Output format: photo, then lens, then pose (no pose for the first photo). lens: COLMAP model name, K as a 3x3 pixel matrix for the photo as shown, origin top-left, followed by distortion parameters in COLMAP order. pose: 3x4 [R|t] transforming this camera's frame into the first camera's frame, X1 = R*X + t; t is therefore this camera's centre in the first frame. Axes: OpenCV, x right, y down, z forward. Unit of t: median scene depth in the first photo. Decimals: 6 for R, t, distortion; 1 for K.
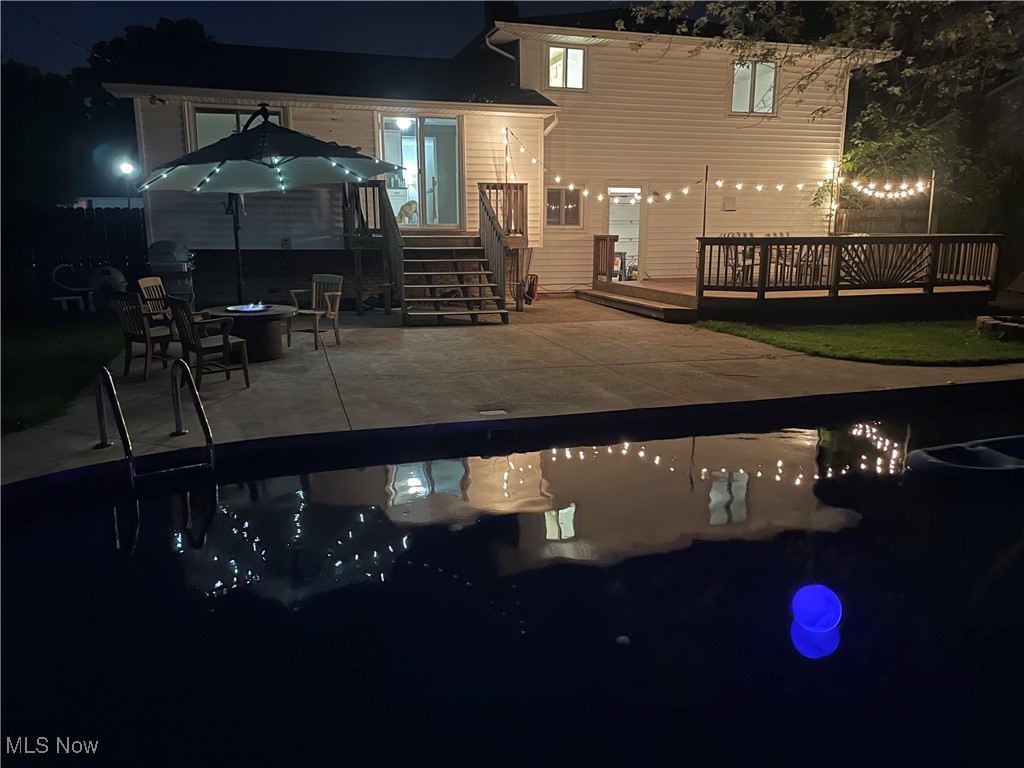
lens RADIAL K [[774.1, 0, 508.3], [0, 774.1, 383.3], [0, 0, 1]] dist [0.107170, -0.132014]
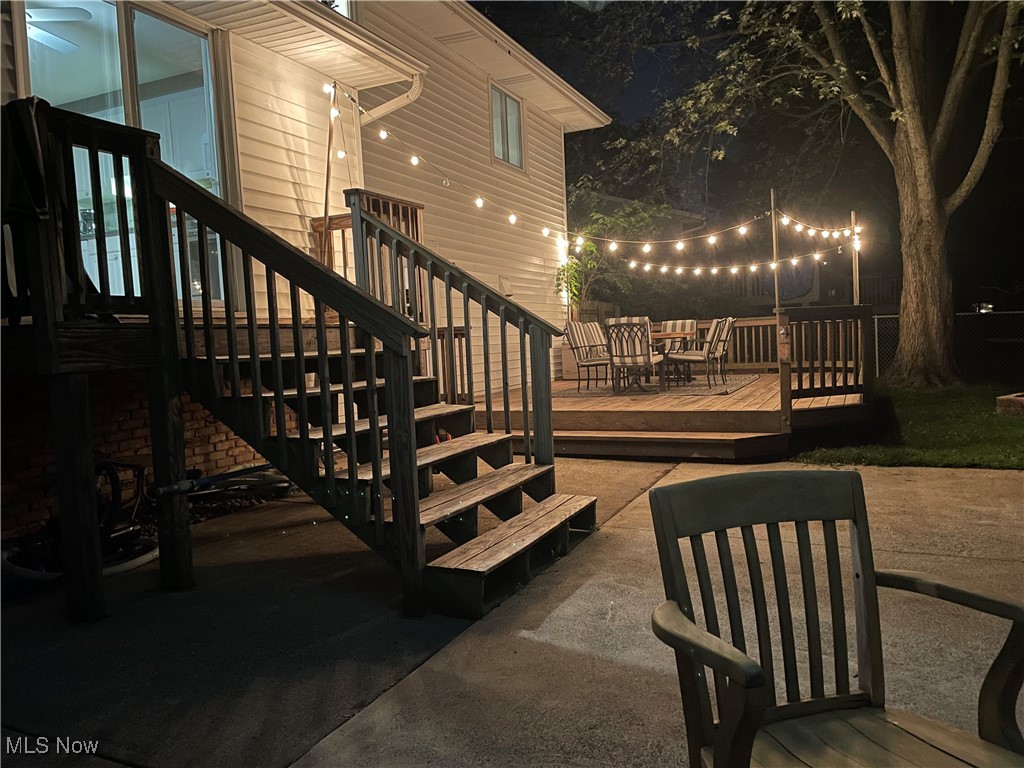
lens RADIAL K [[774.1, 0, 508.3], [0, 774.1, 383.3], [0, 0, 1]] dist [0.107170, -0.132014]
pose [[0.670553, -0.074947, 0.738066, -0.292683], [0.189505, 0.979182, -0.072739, -0.120026], [-0.717249, 0.188642, 0.670796, 0.713197]]
